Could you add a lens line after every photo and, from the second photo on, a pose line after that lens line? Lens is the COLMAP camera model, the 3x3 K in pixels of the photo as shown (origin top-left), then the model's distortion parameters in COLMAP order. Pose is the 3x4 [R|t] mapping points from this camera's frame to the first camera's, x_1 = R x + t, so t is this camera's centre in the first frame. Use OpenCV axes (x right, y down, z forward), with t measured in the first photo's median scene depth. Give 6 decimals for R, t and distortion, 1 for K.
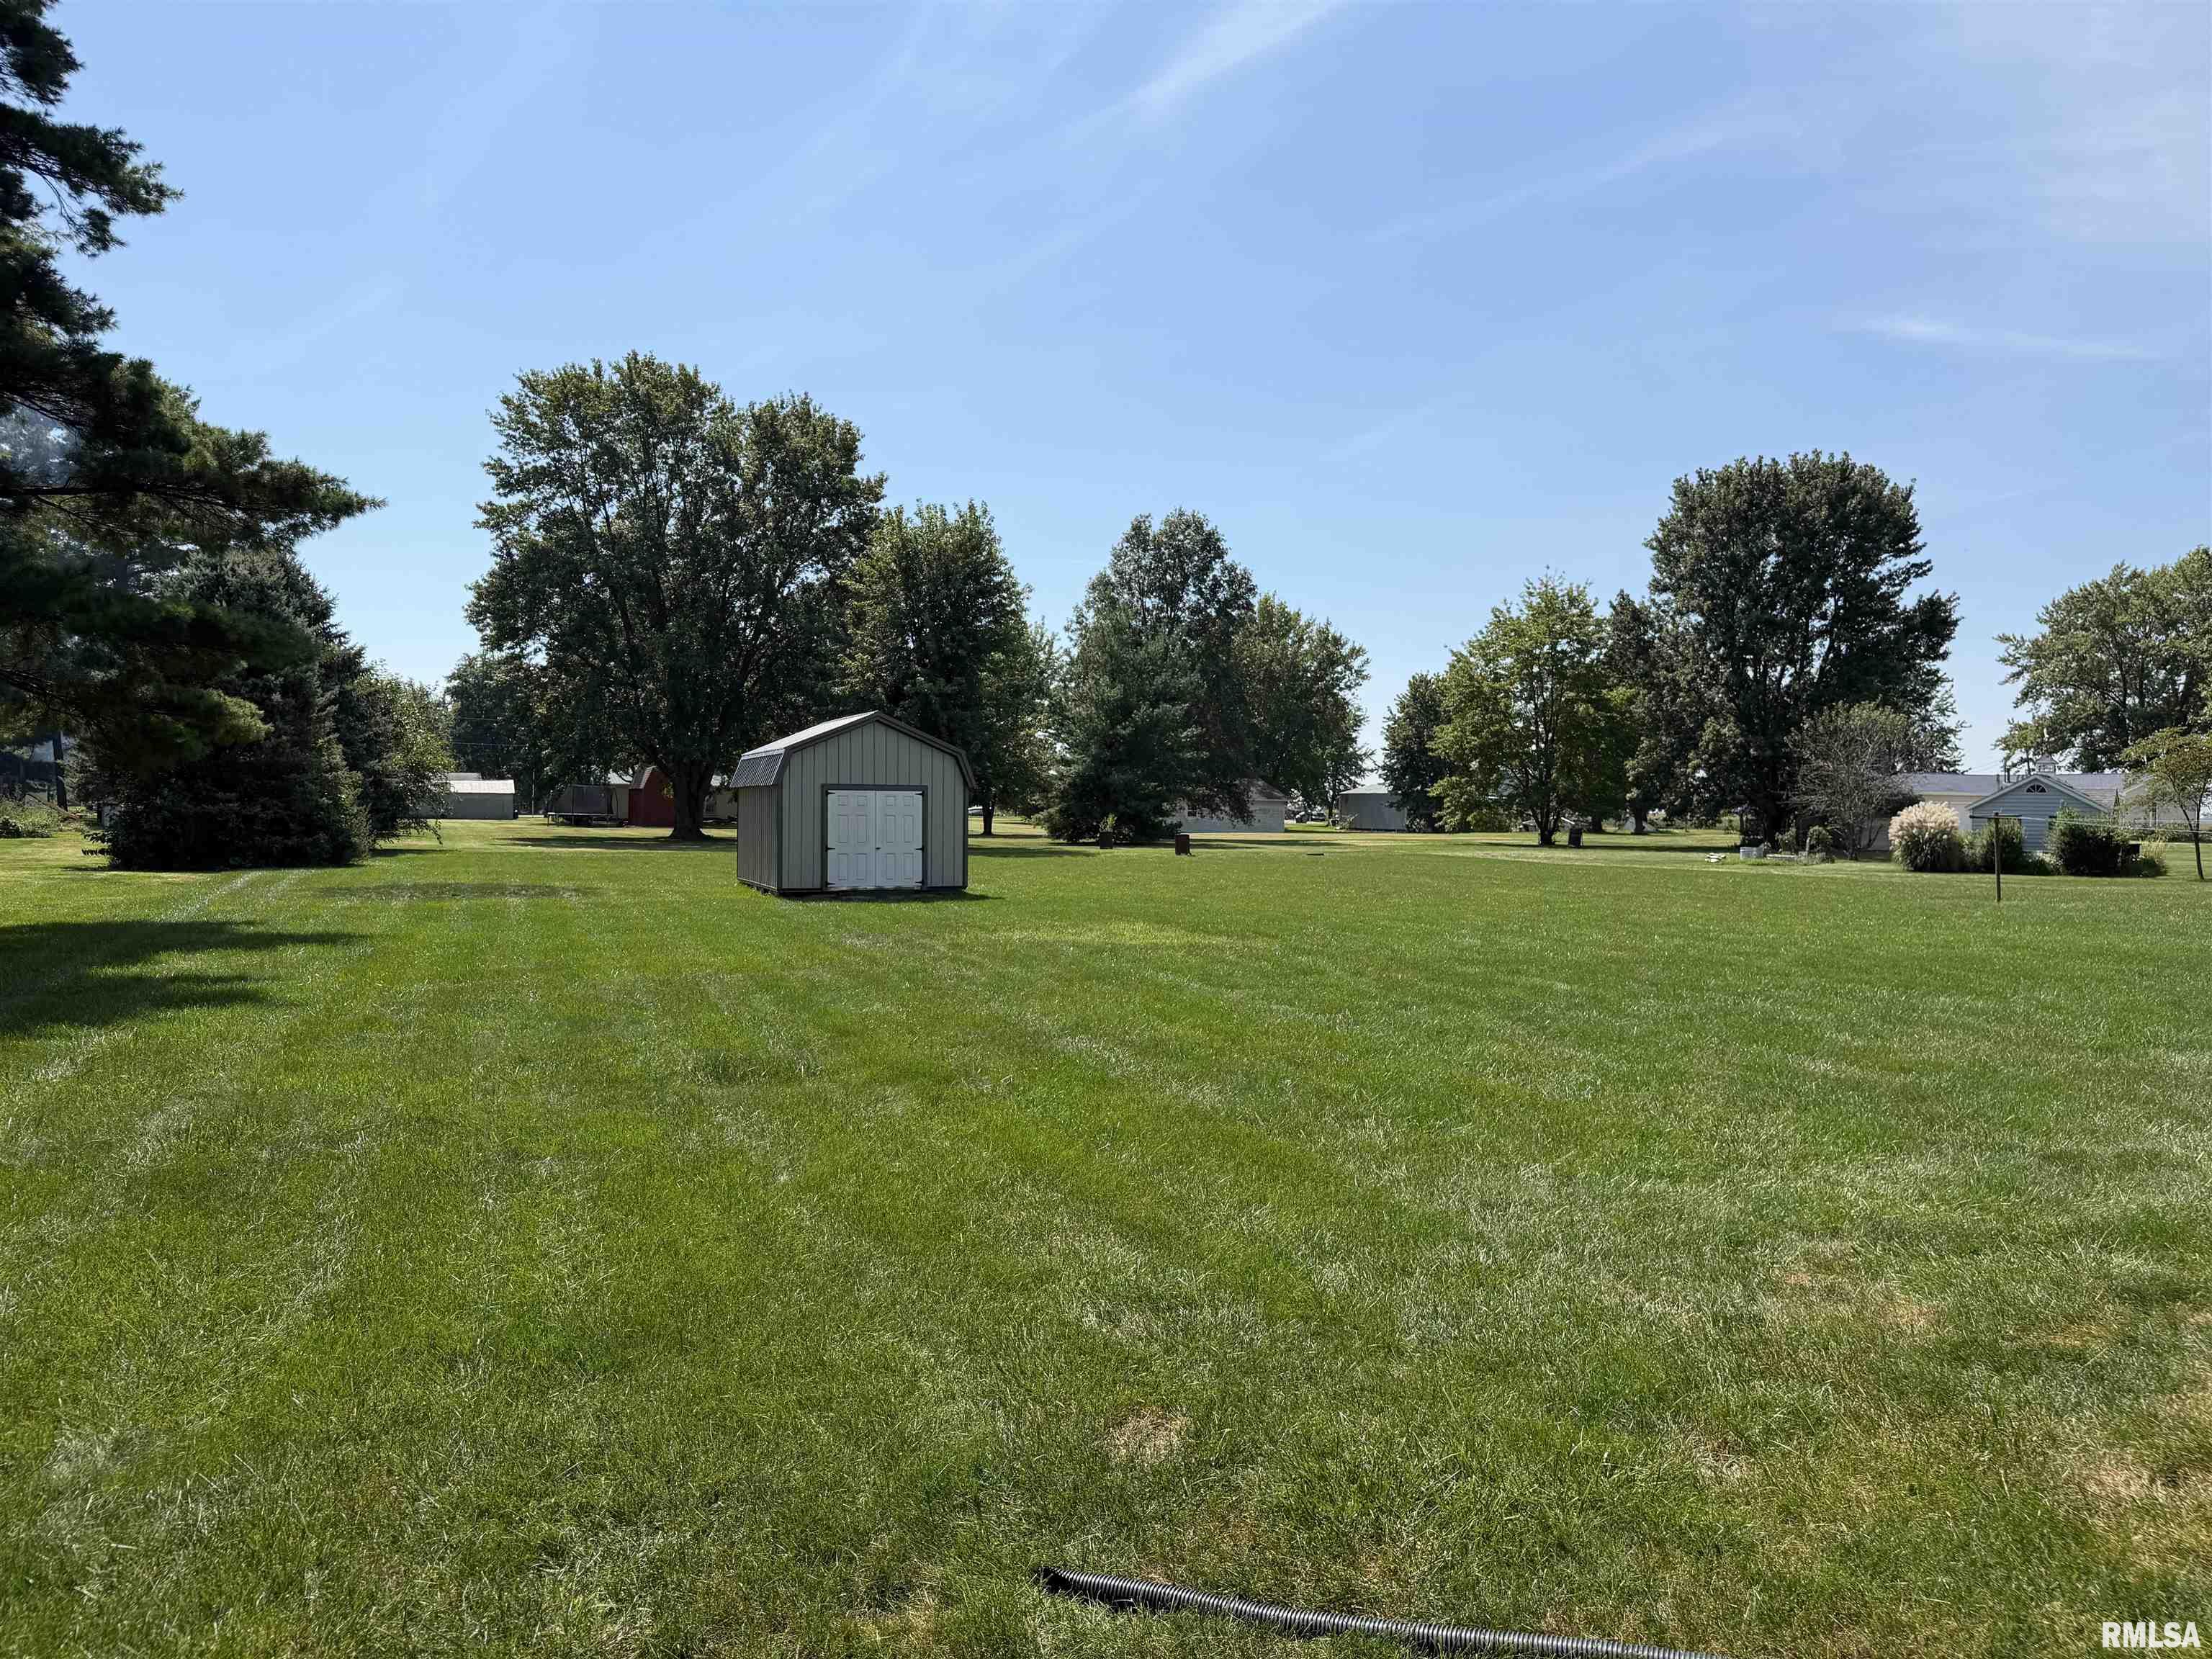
lens RADIAL K [[1516.5, 0, 1106.0], [0, 1516.5, 829.5], [0, 0, 1]] dist [0.077310, 0.000130]
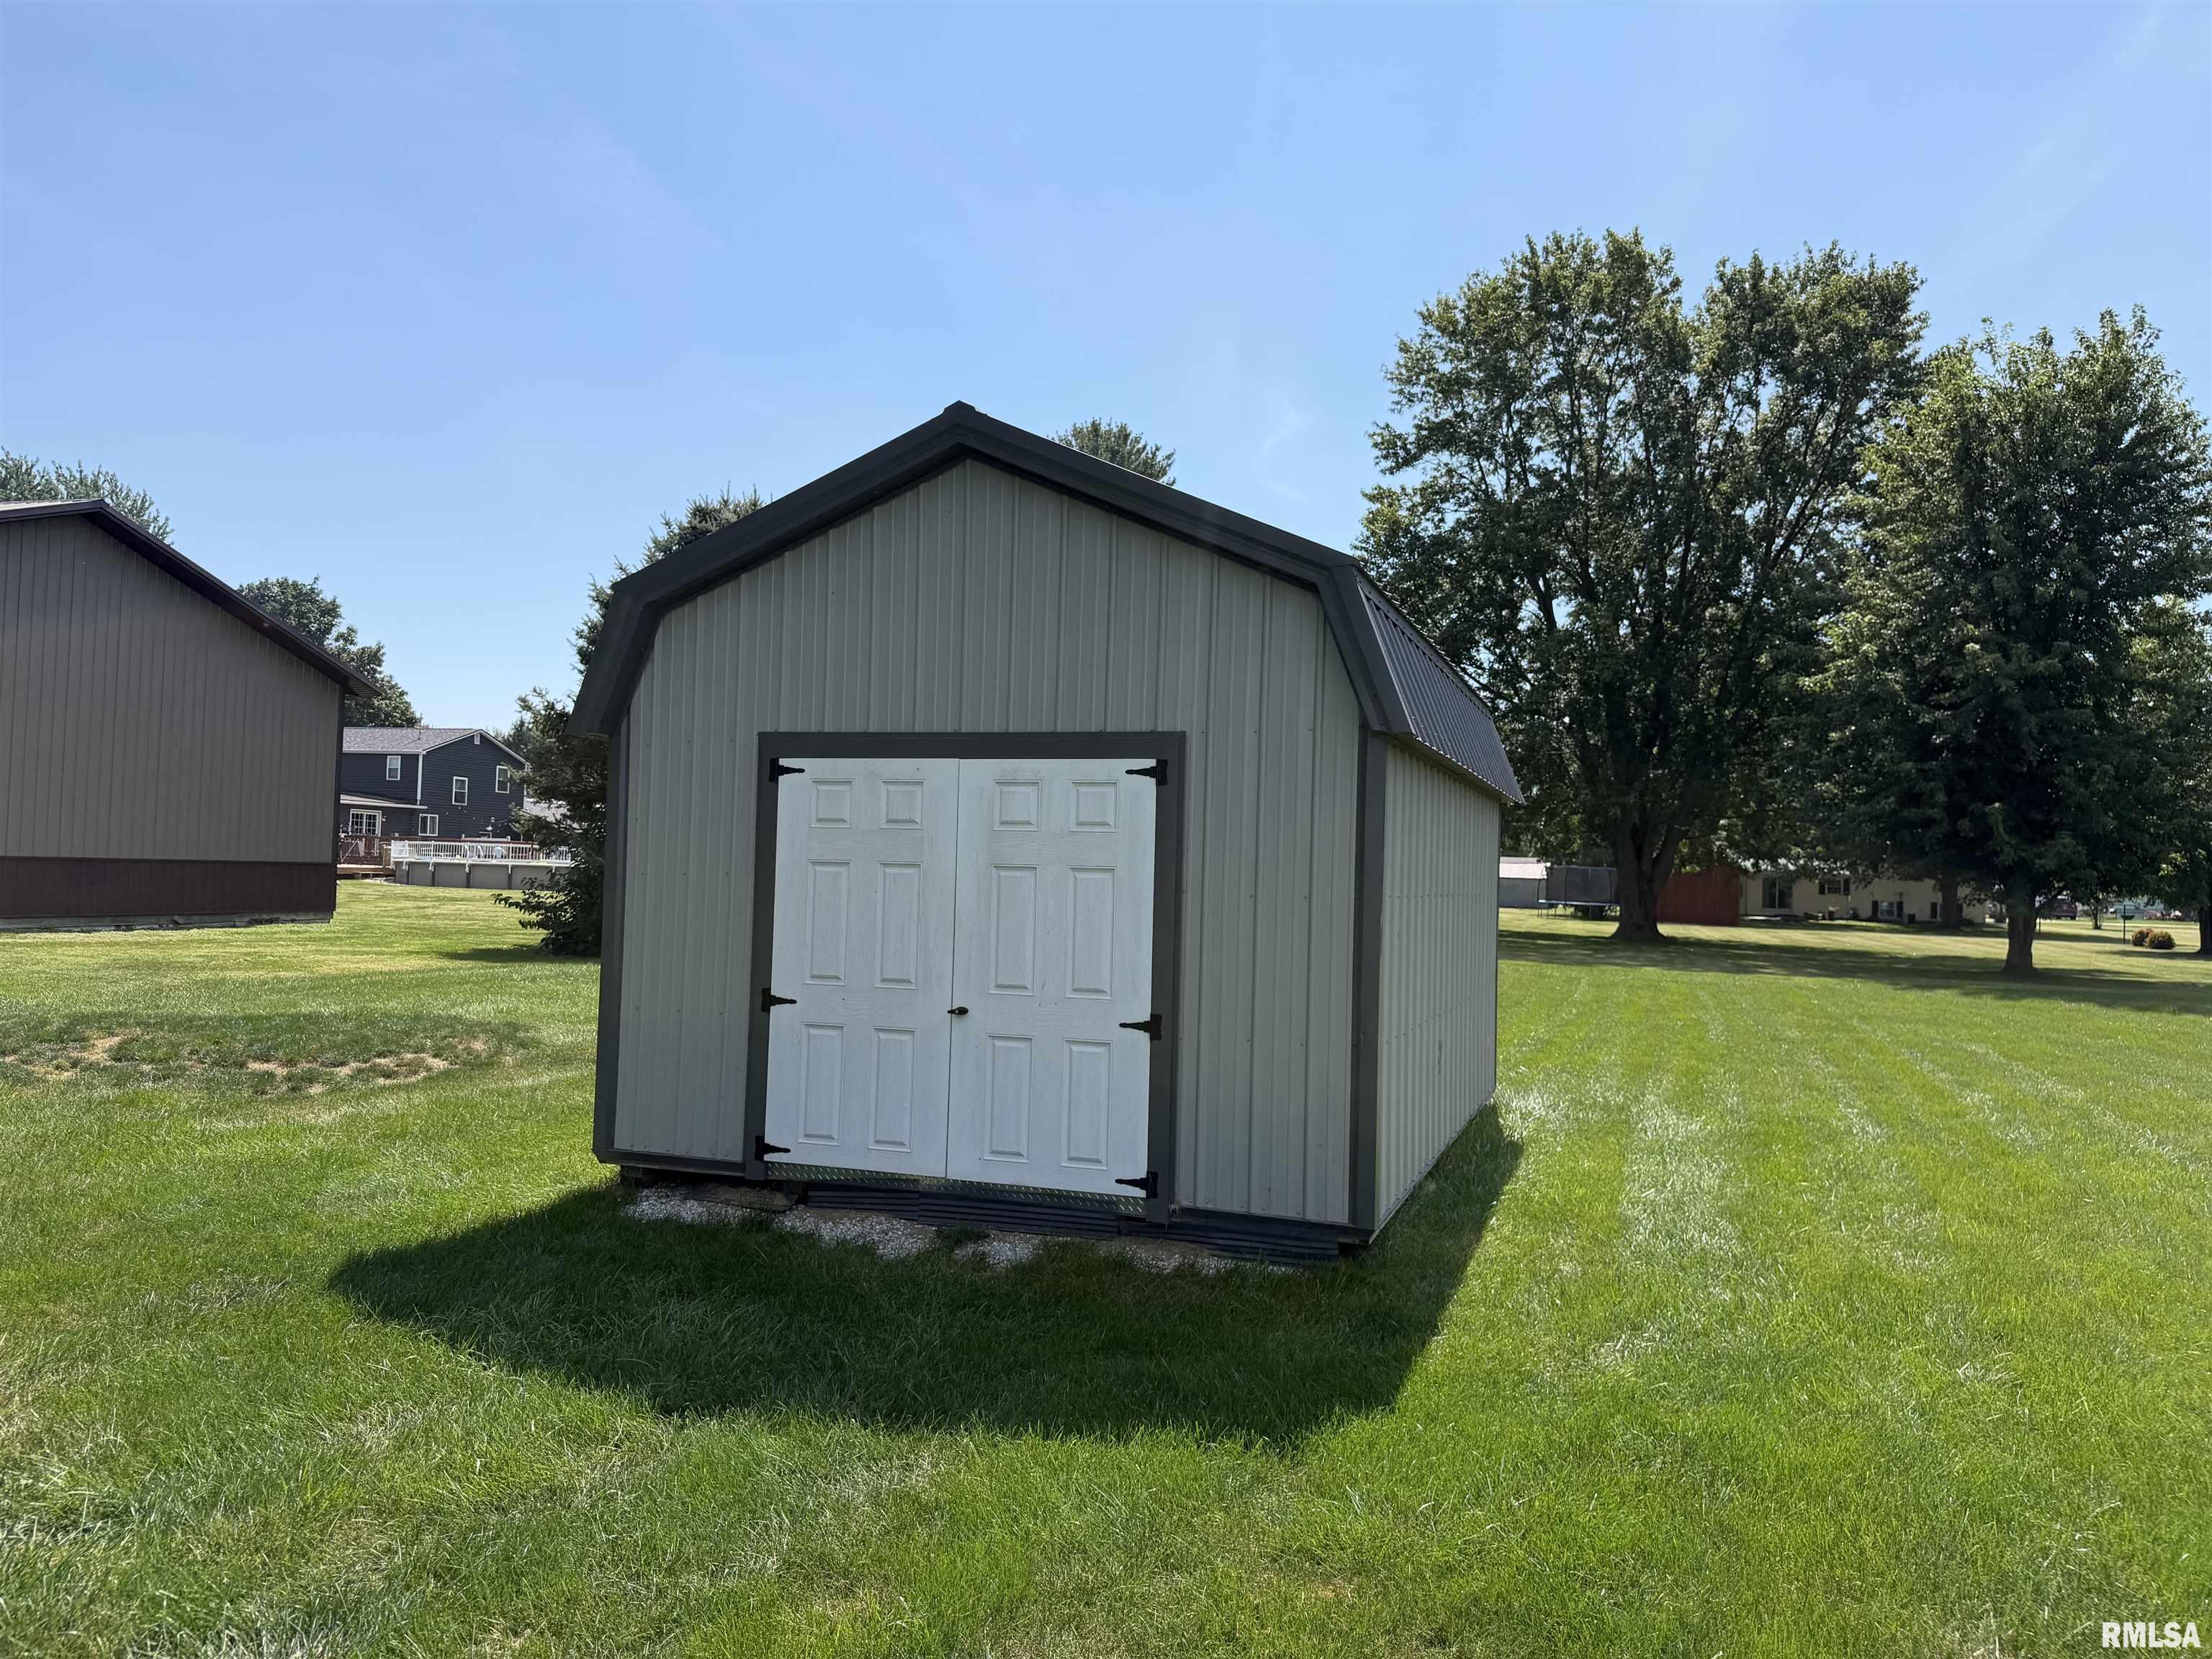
lens RADIAL K [[1577.4, 0, 1106.0], [0, 1577.4, 829.5], [0, 0, 1]] dist [0.006444, -0.000442]
pose [[0.750641, -0.006277, -0.660681, 0.009773], [-0.033967, 0.998266, -0.048077, -0.001941], [0.659837, 0.058530, 0.749126, 0.384730]]
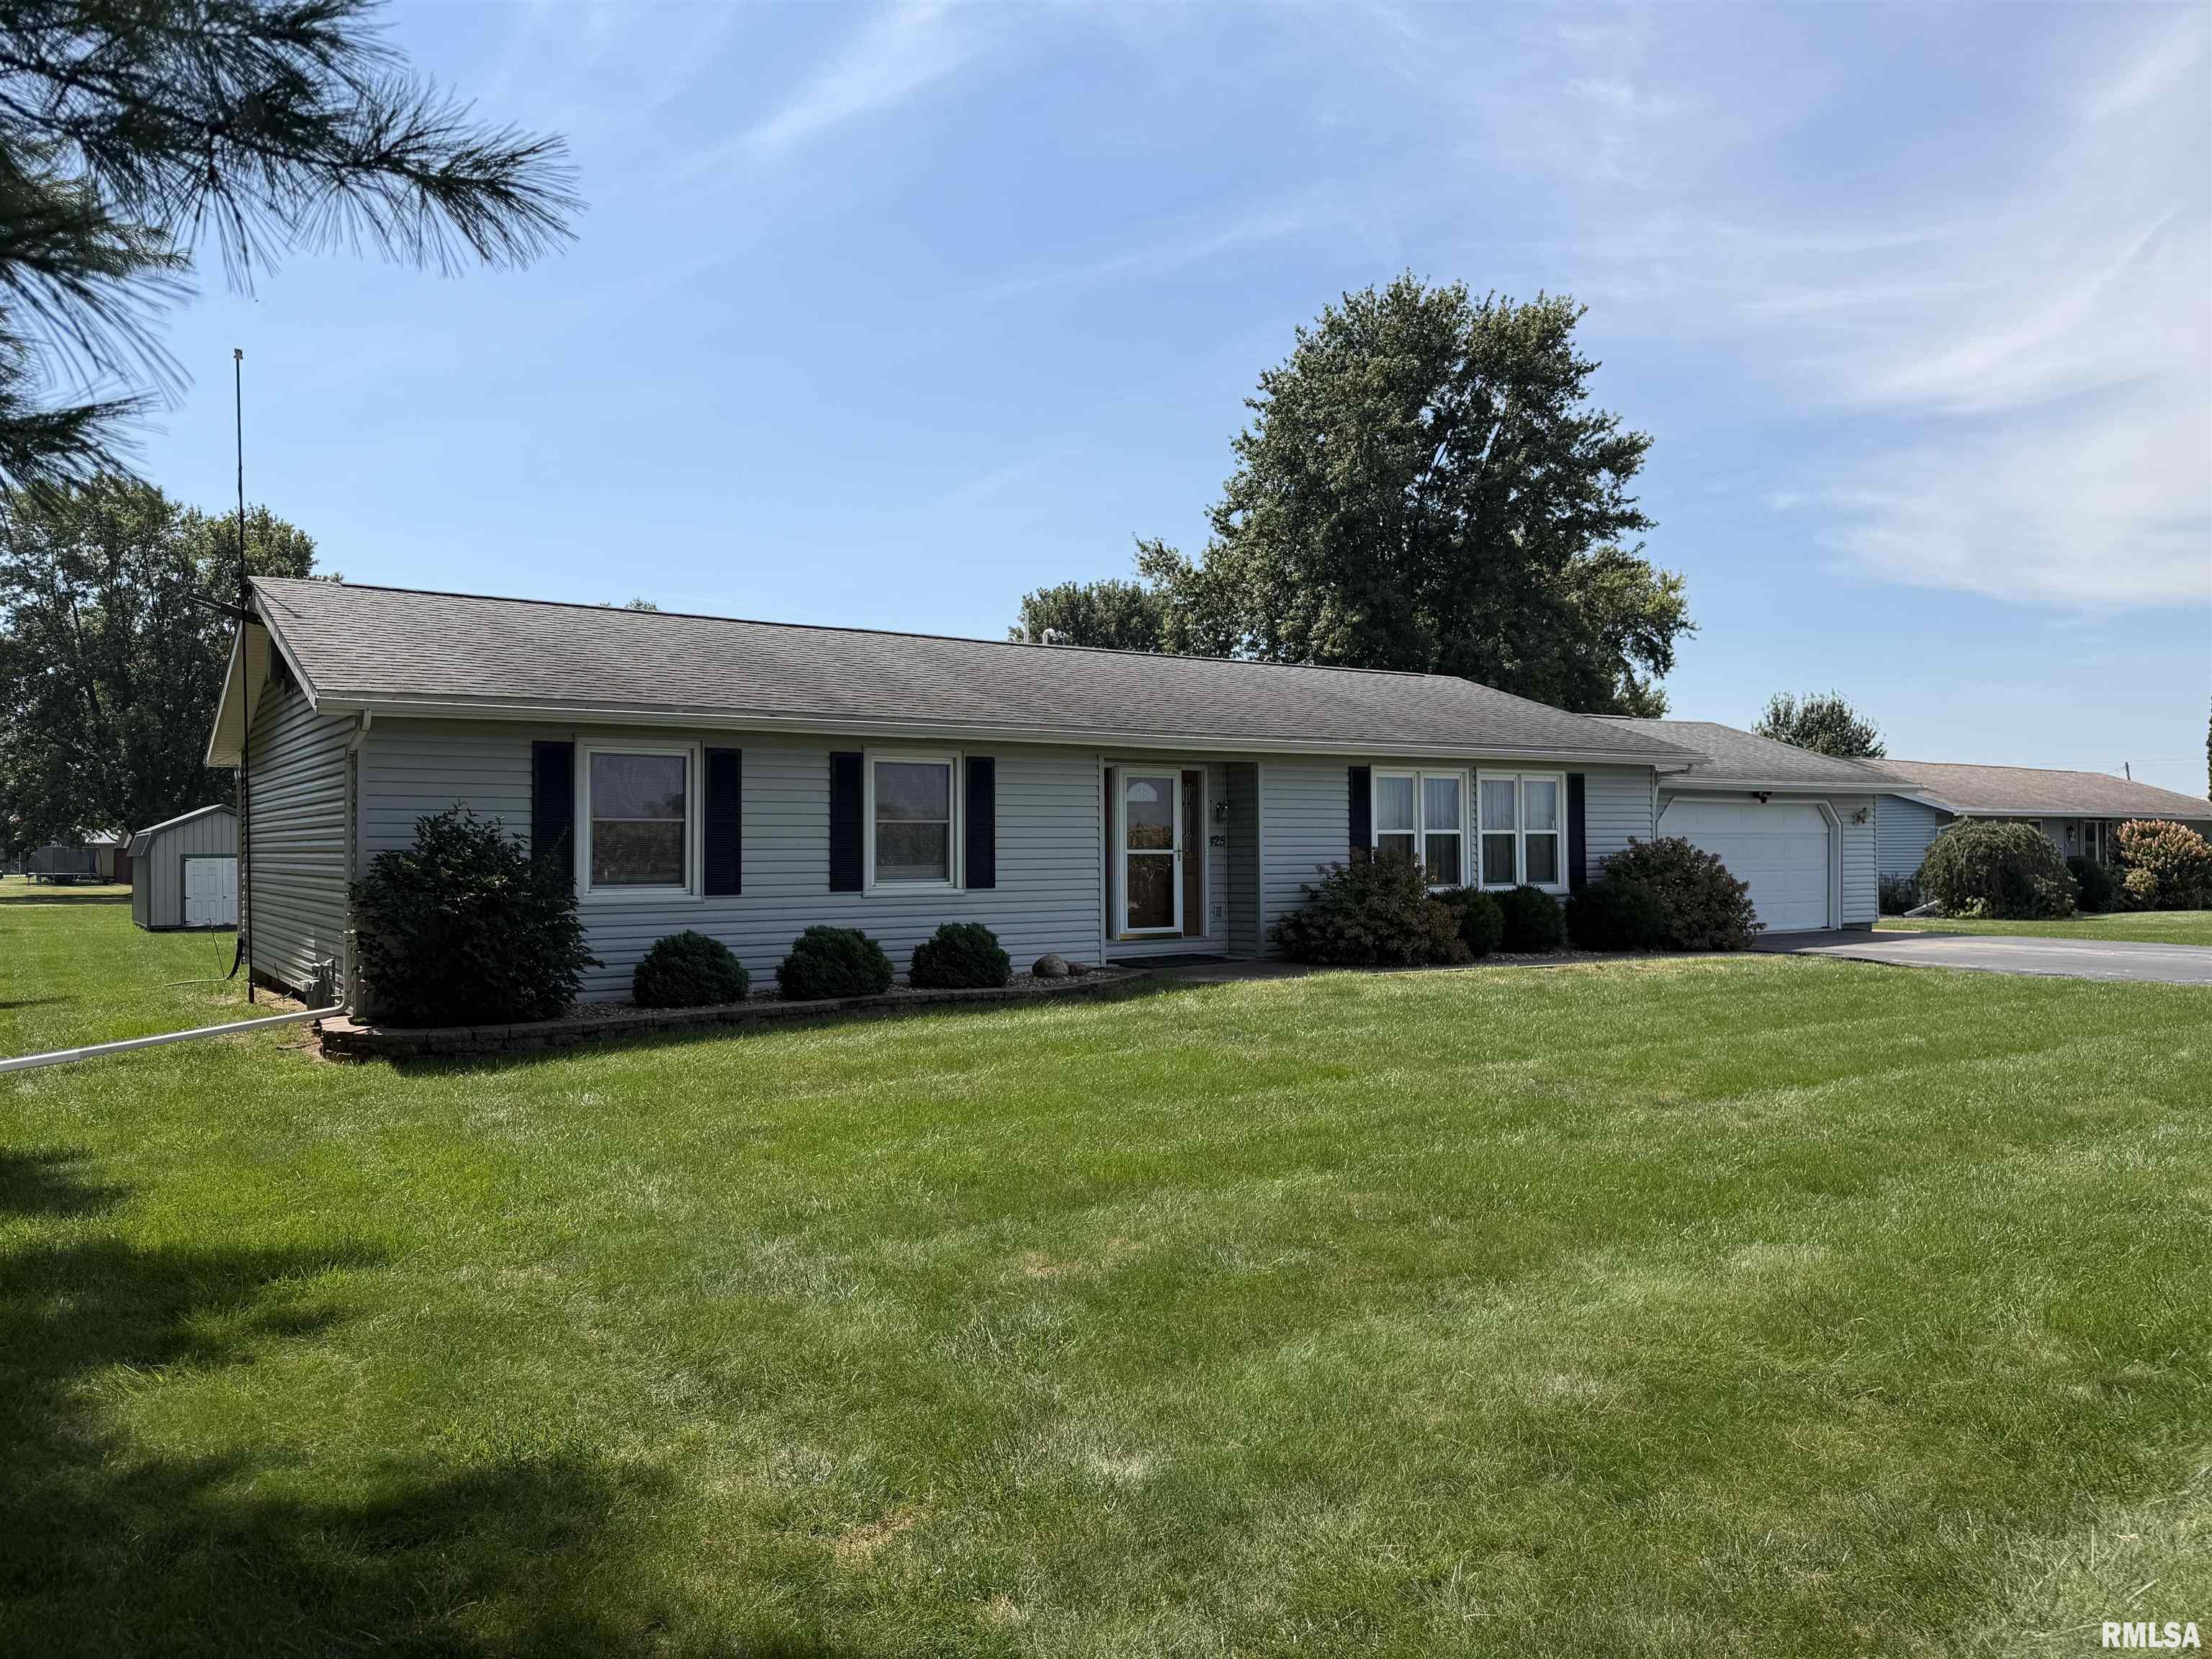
lens RADIAL K [[1577.4, 0, 1106.0], [0, 1577.4, 829.5], [0, 0, 1]] dist [0.006444, -0.000442]
pose [[0.973971, -0.011759, 0.226366, 0.154145], [0.017923, 0.999522, -0.025193, 0.000346], [-0.225962, 0.028595, 0.973716, -0.315265]]
